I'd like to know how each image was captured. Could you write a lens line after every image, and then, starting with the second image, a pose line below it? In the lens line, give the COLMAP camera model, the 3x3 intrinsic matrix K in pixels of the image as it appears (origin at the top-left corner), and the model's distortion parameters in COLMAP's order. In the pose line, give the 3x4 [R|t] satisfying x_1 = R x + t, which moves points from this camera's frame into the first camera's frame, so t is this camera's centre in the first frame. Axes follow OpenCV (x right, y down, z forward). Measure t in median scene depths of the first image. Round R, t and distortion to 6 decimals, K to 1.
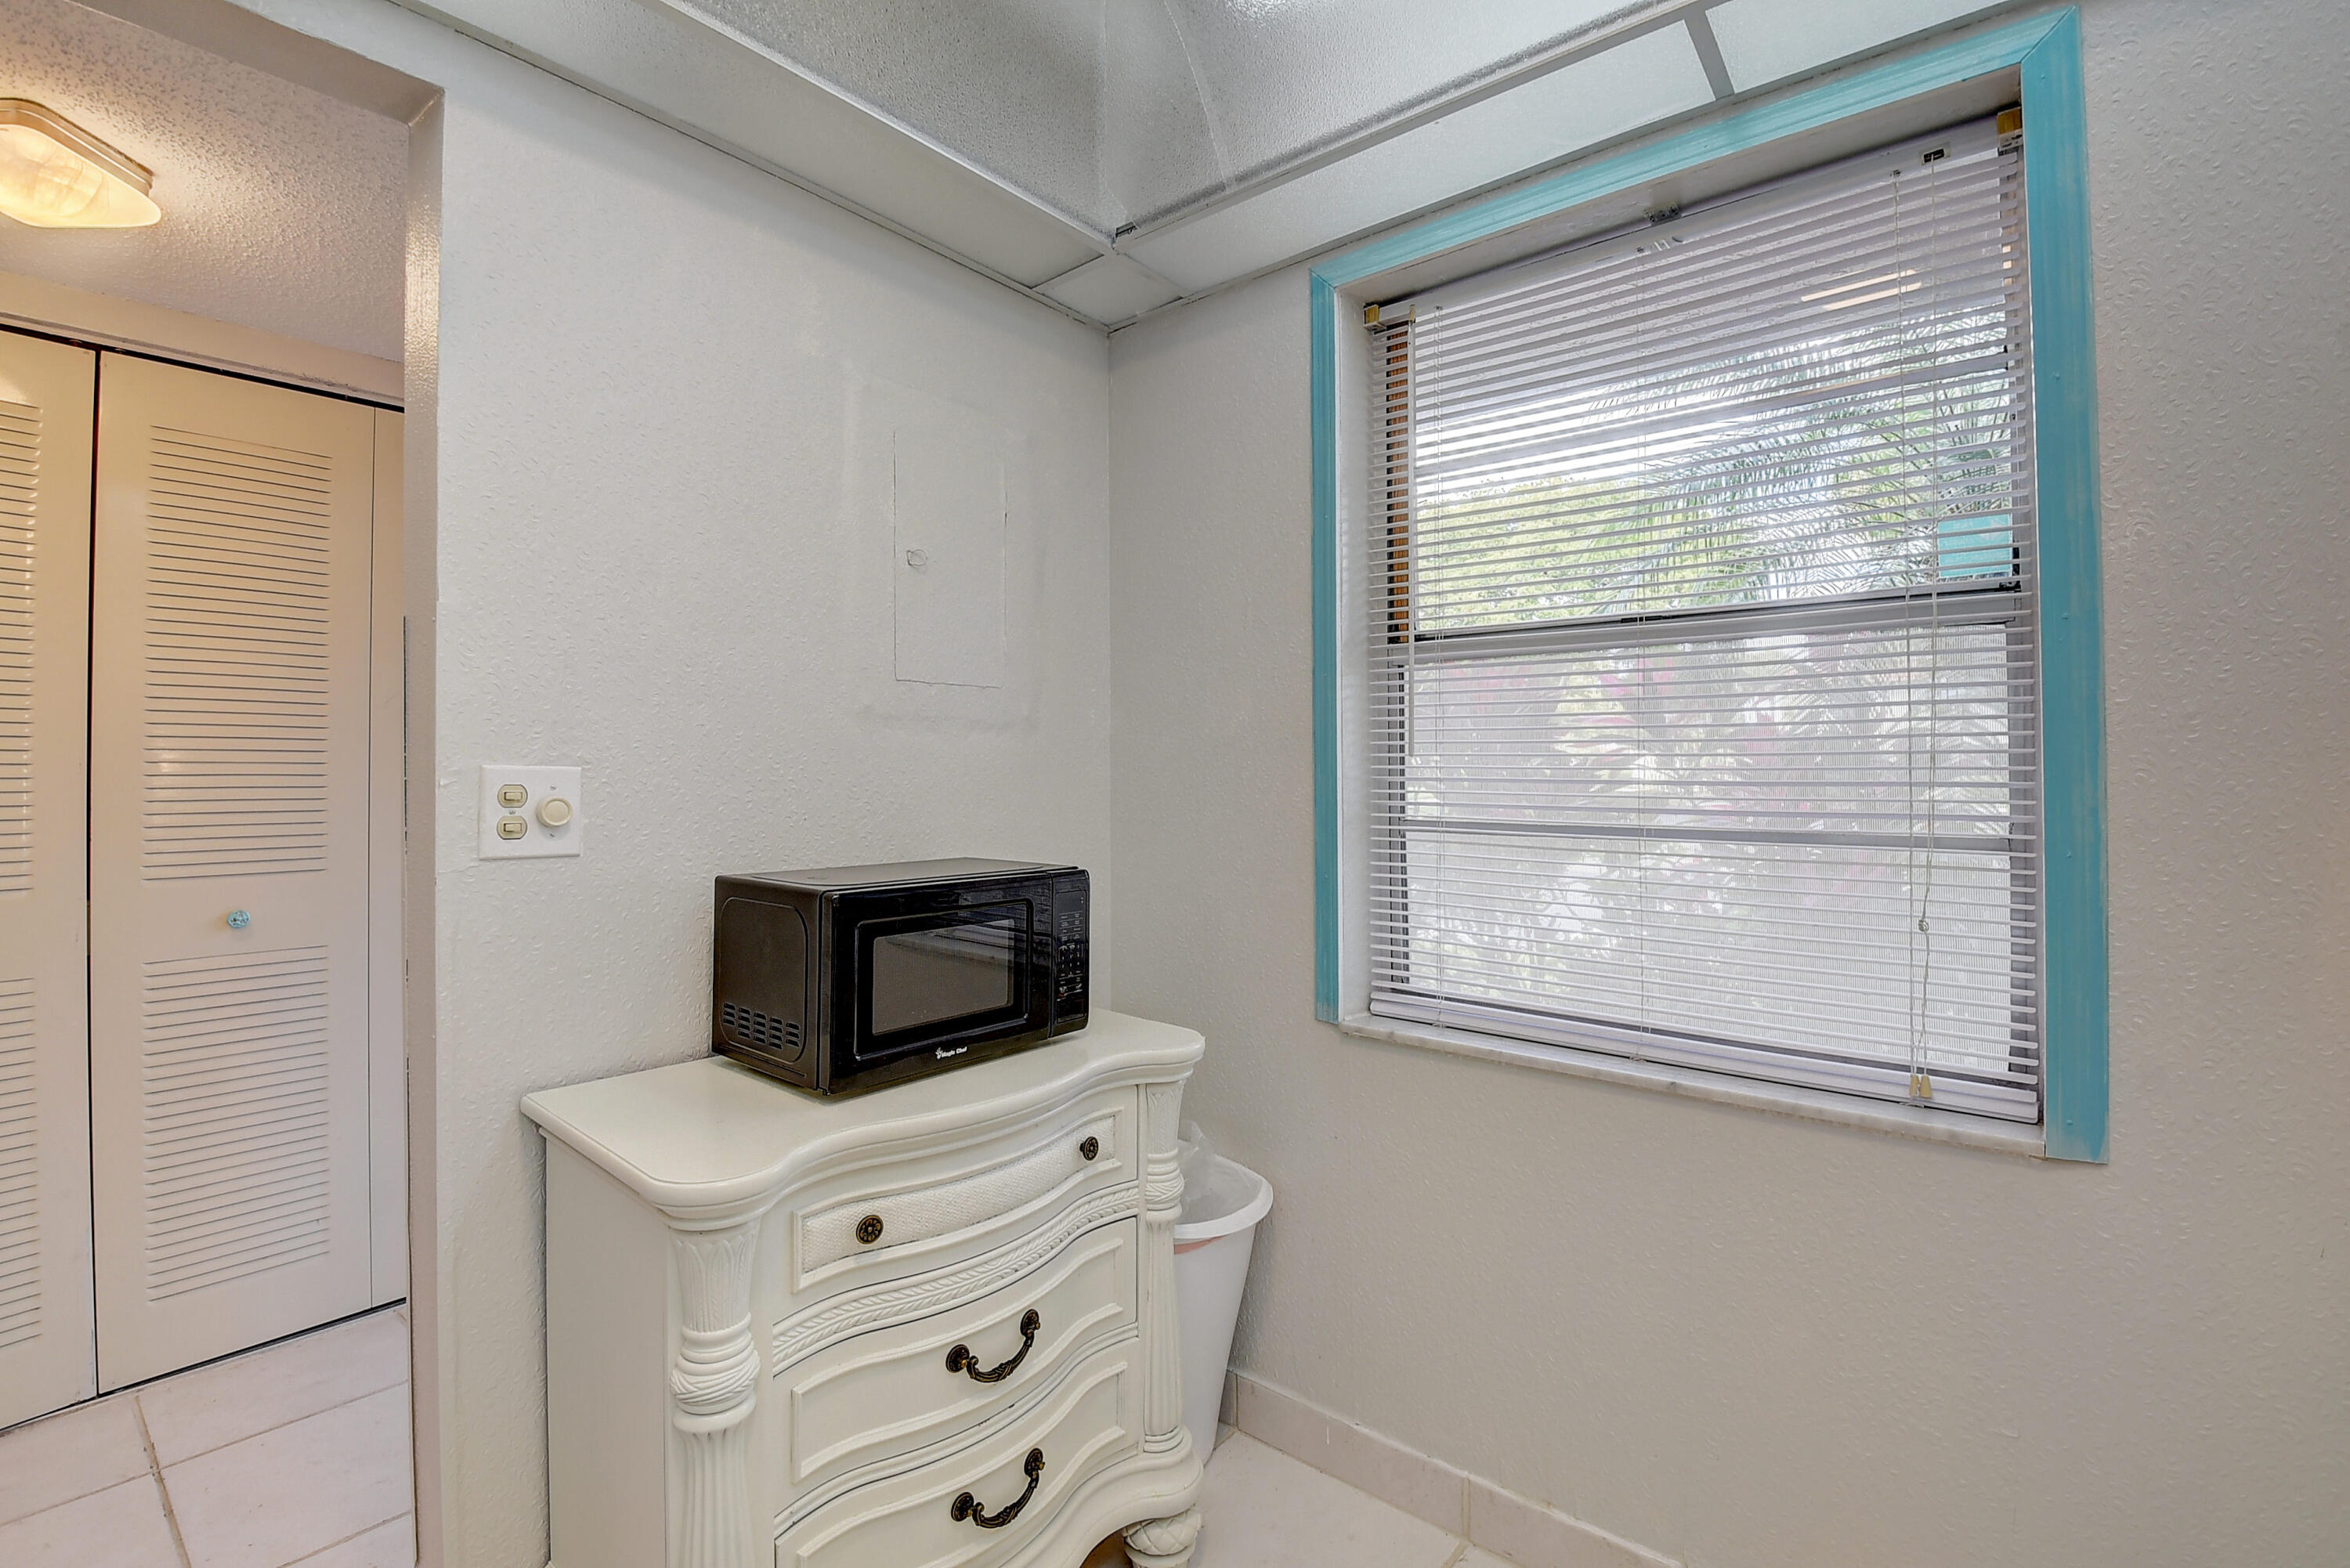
lens RADIAL K [[1035.1, 0, 1170.7], [0, 1035.1, 755.5], [0, 0, 1]] dist [0.011545, -0.021541]
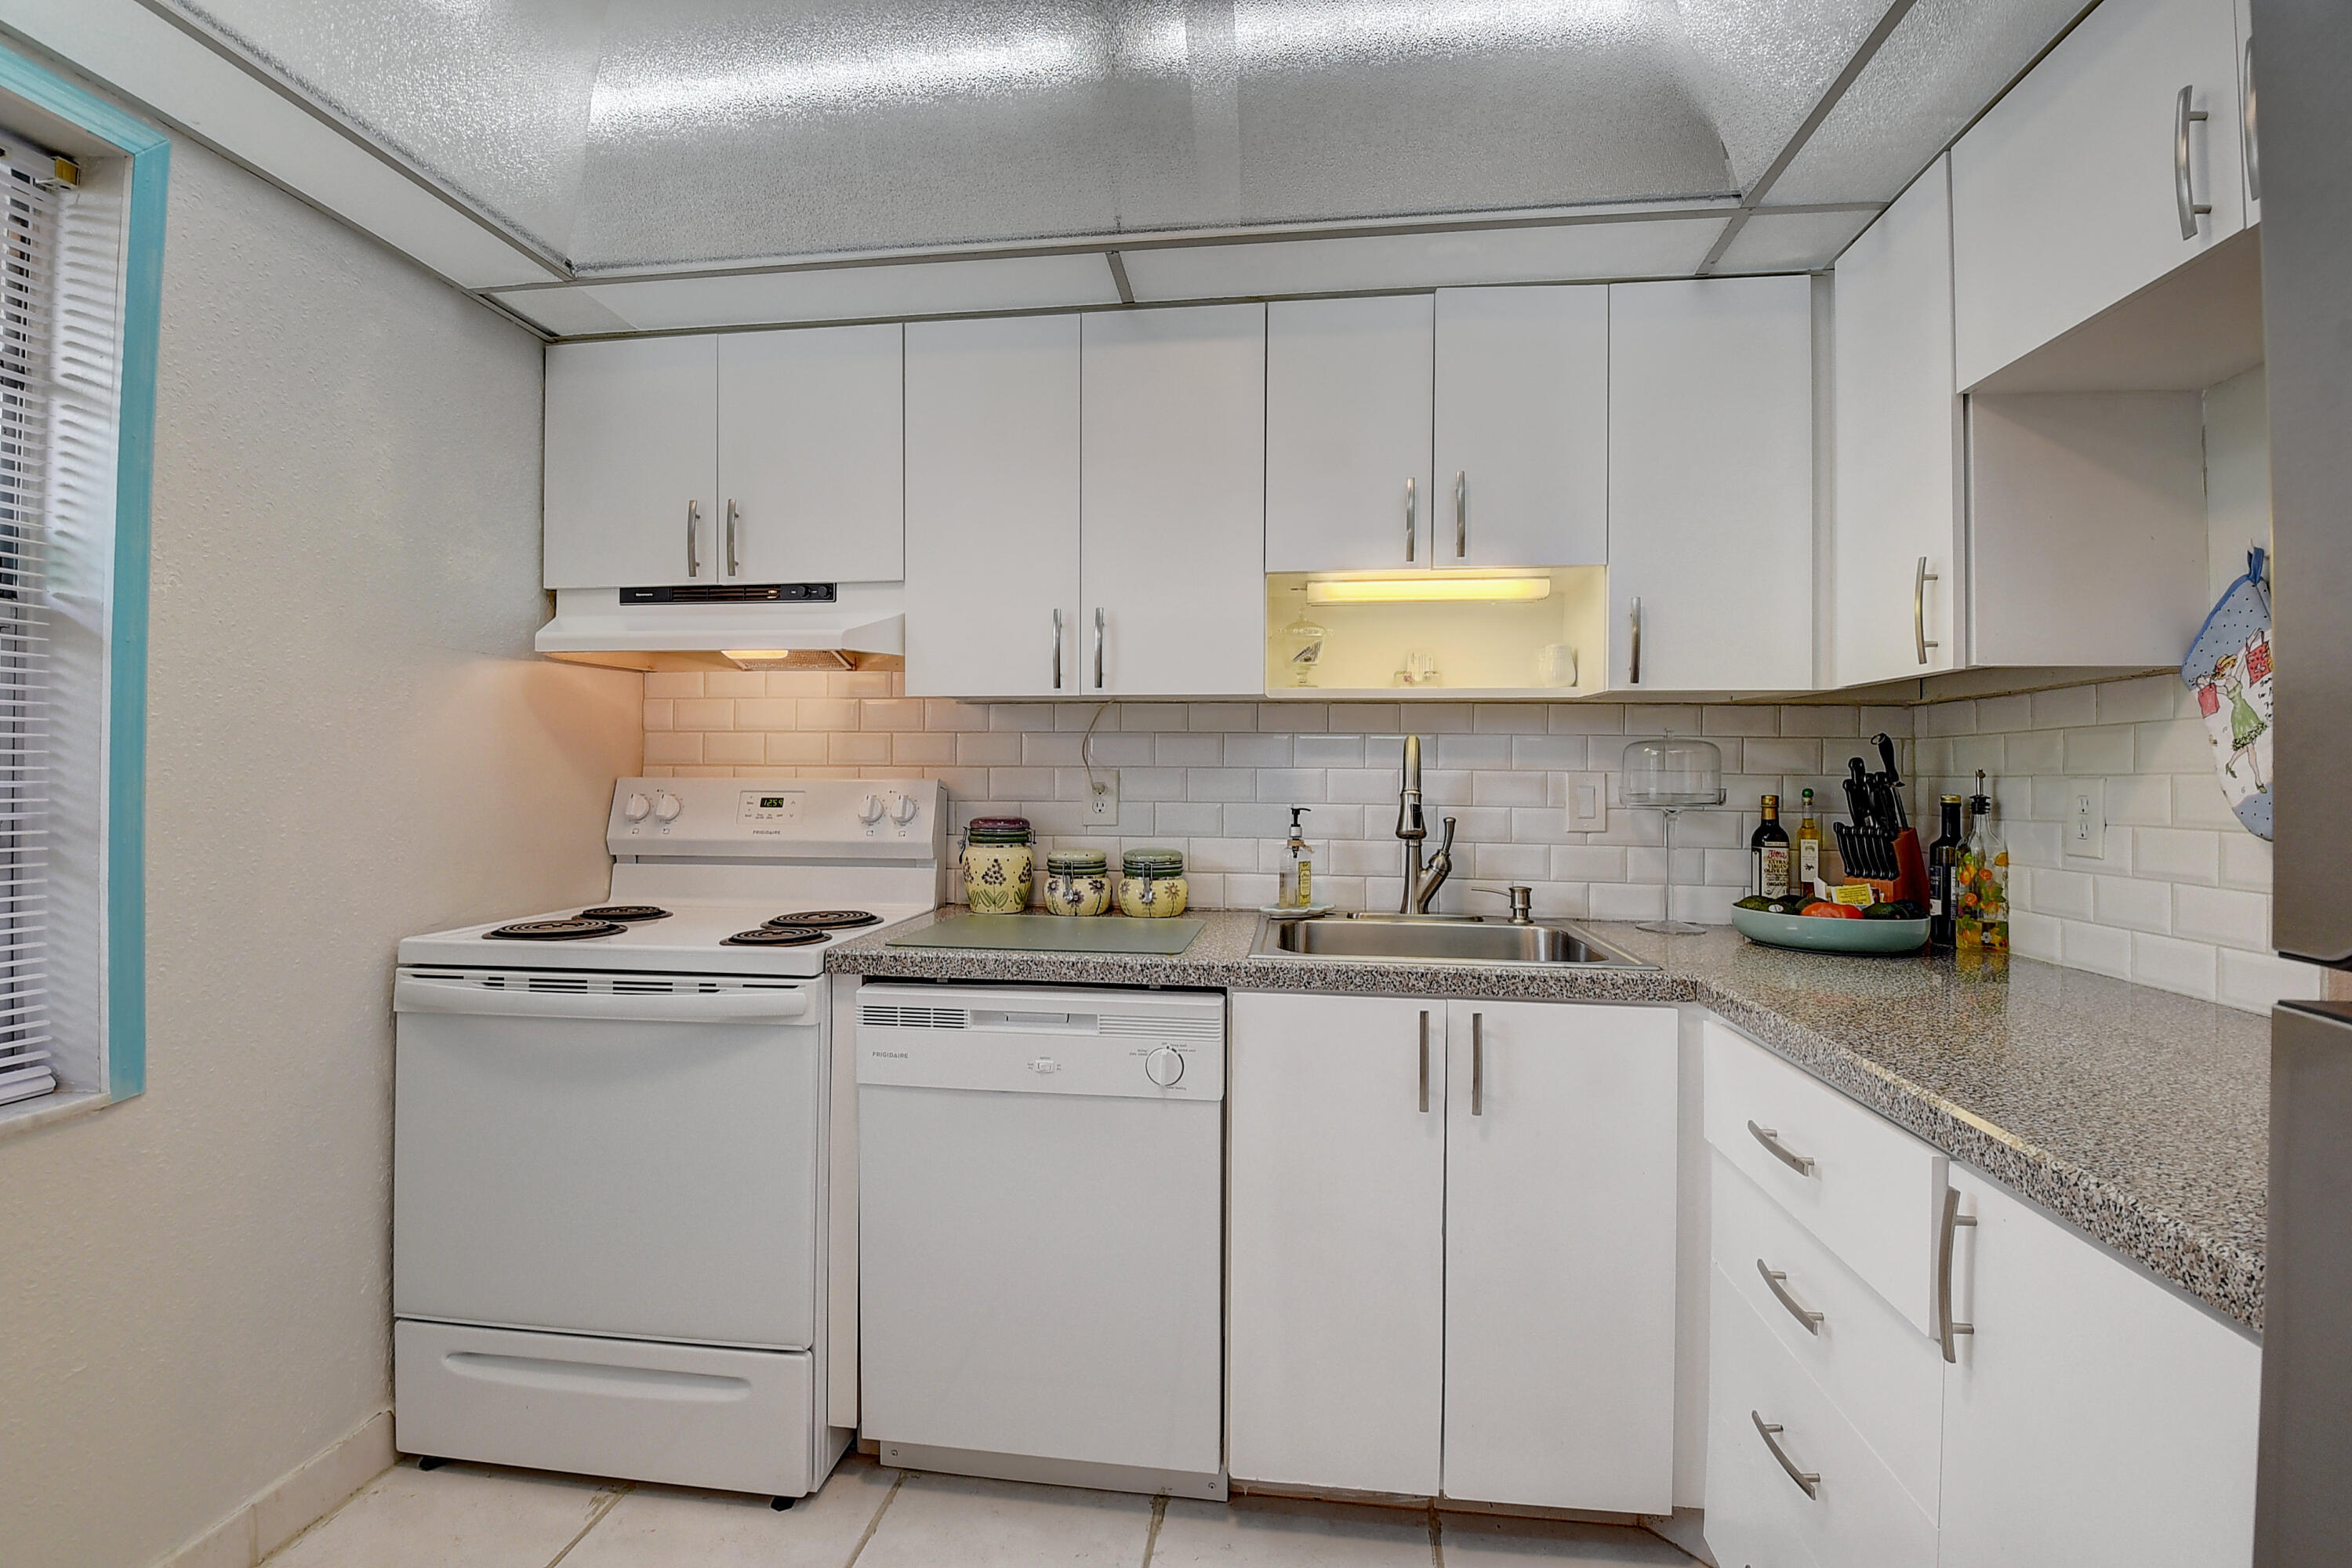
lens RADIAL K [[1036.1, 0, 1171.7], [0, 1036.1, 755.5], [0, 0, 1]] dist [0.011545, -0.021541]
pose [[-0.537420, 0.008842, 0.843268, -0.687546], [-0.014875, 0.999690, -0.019962, 0.002460], [-0.843183, -0.023271, -0.537122, 0.556282]]
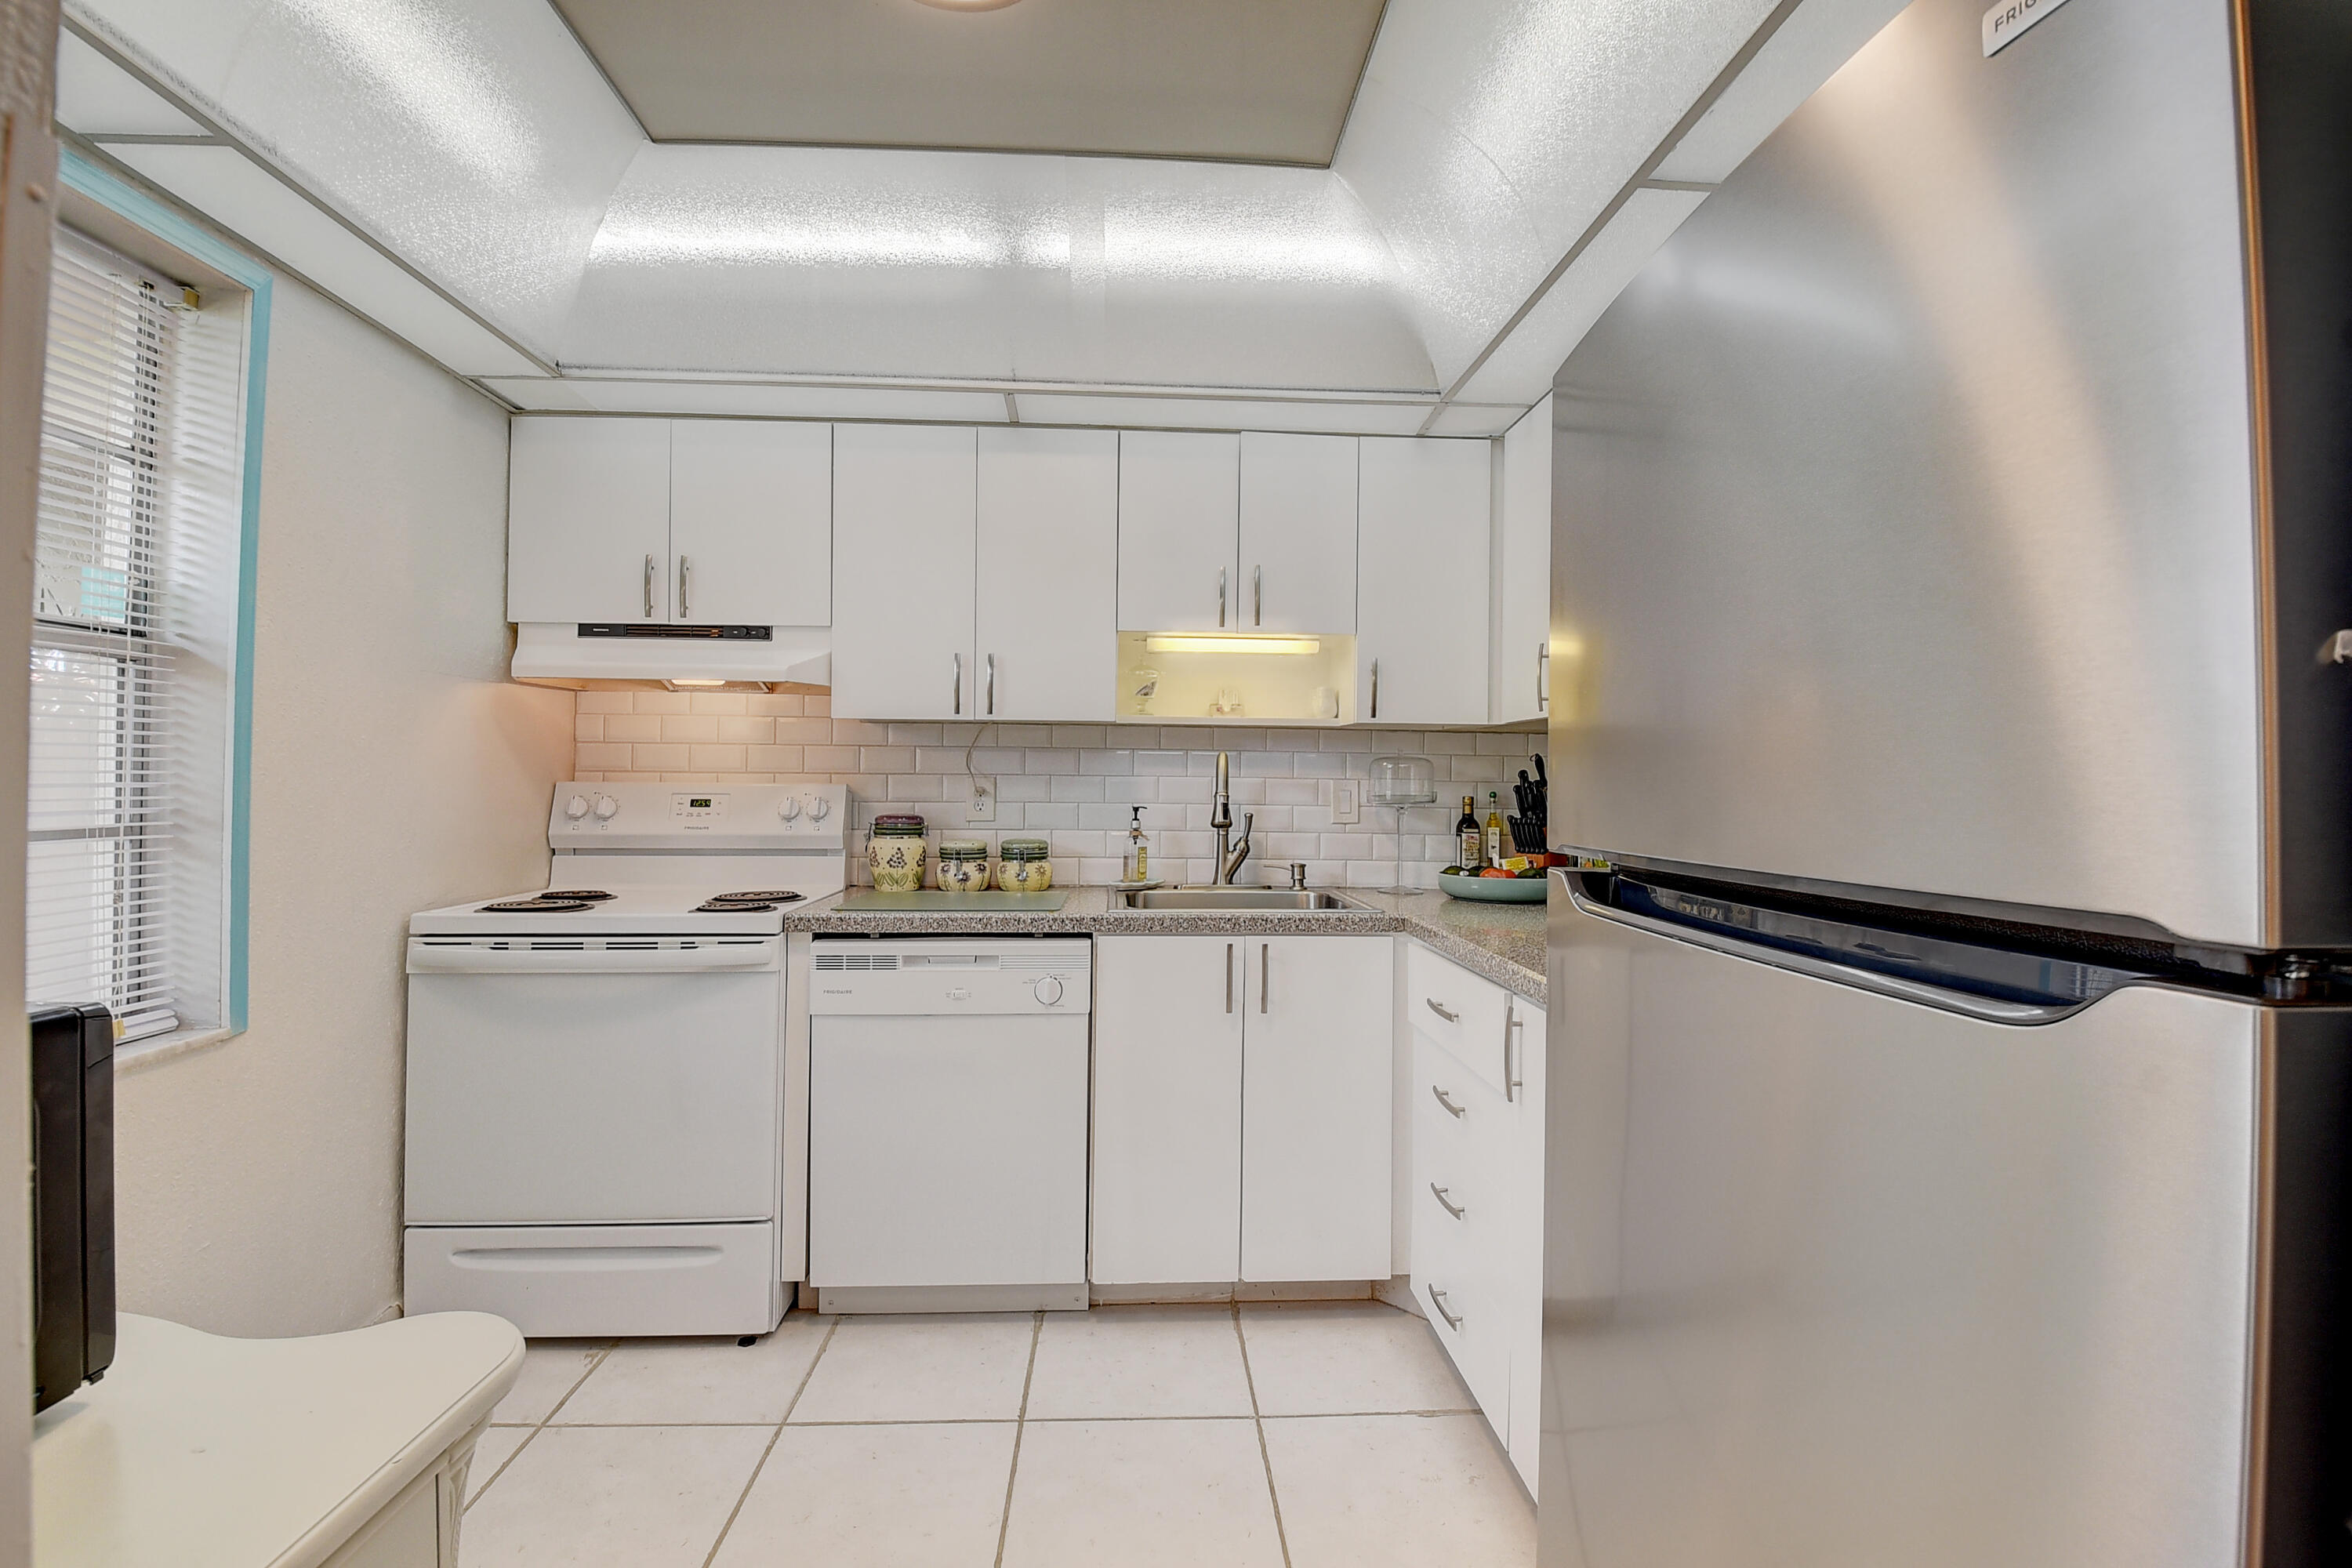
lens RADIAL K [[1030.2, 0, 1179.7], [0, 1030.2, 770.8], [0, 0, 1]] dist [0.013903, -0.019155]
pose [[-0.688176, -0.000375, 0.725544, -1.046913], [-0.017225, 0.999726, -0.015821, 0.008130], [-0.725340, -0.023385, -0.687994, 0.938232]]
